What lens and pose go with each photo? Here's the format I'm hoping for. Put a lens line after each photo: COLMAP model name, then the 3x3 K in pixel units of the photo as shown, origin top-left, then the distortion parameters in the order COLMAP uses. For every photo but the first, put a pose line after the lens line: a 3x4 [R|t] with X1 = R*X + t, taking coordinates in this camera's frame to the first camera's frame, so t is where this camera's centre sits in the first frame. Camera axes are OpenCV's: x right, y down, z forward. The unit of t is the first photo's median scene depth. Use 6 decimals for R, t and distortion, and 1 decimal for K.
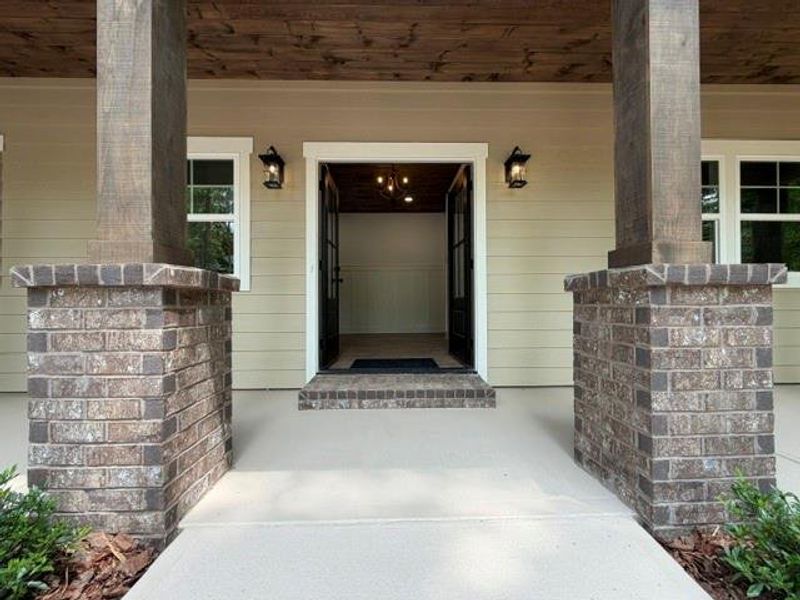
lens RADIAL K [[321.2, 0, 401.7], [0, 321.2, 300.5], [0, 0, 1]] dist [0.000223, 0.000570]
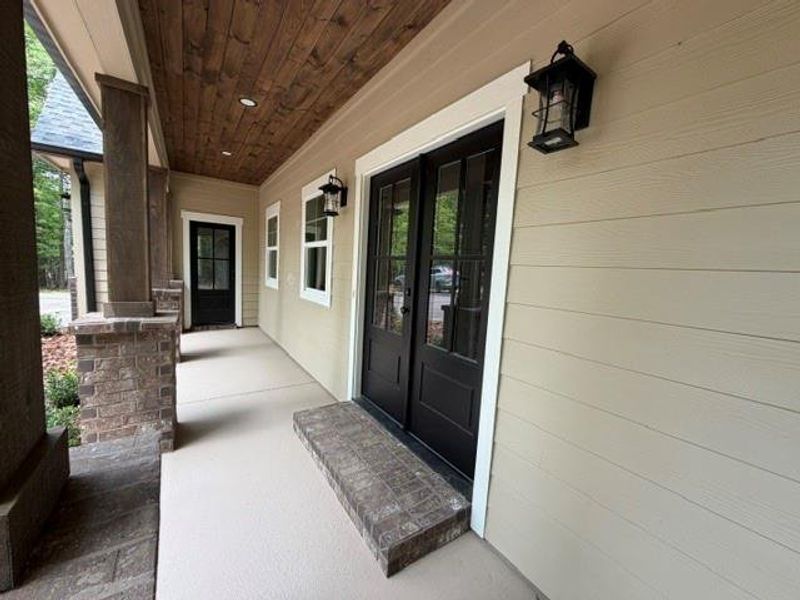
lens RADIAL K [[321.2, 0, 399.3], [0, 321.2, 302.1], [0, 0, 1]] dist [0.000223, 0.000570]
pose [[0.521159, 0.119578, -0.845041, 1.357114], [-0.046291, 0.992639, 0.111915, -0.418794], [0.852203, -0.019208, 0.522858, 1.338195]]
